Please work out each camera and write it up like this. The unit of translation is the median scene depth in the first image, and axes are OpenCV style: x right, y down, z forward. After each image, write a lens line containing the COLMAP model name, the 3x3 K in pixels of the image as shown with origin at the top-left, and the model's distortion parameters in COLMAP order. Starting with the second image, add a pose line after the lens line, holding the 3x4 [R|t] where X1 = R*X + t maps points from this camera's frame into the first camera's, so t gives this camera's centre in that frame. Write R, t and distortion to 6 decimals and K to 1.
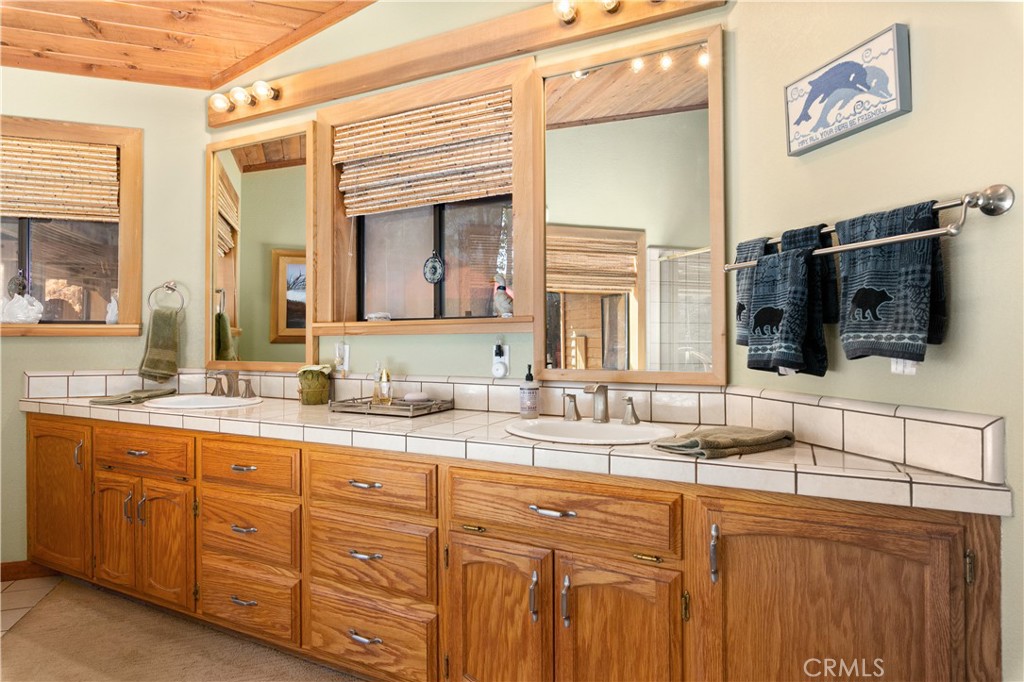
lens RADIAL K [[565.9, 0, 513.3], [0, 565.9, 328.7], [0, 0, 1]] dist [-0.001647, -0.001301]
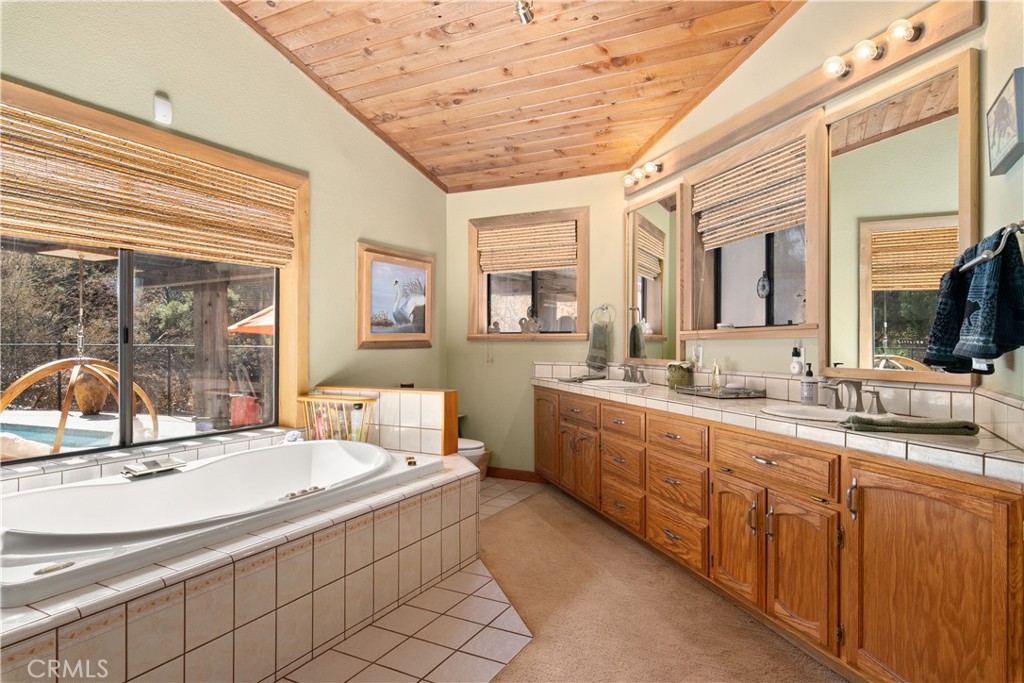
lens RADIAL K [[595.3, 0, 512.0], [0, 595.3, 341.5], [0, 0, 1]] dist [0.000384, 0.000072]
pose [[0.683830, 0.001275, -0.729641, 0.510651], [0.006509, 0.999948, 0.007847, 0.001200], [0.729613, -0.010115, 0.683786, -0.350713]]
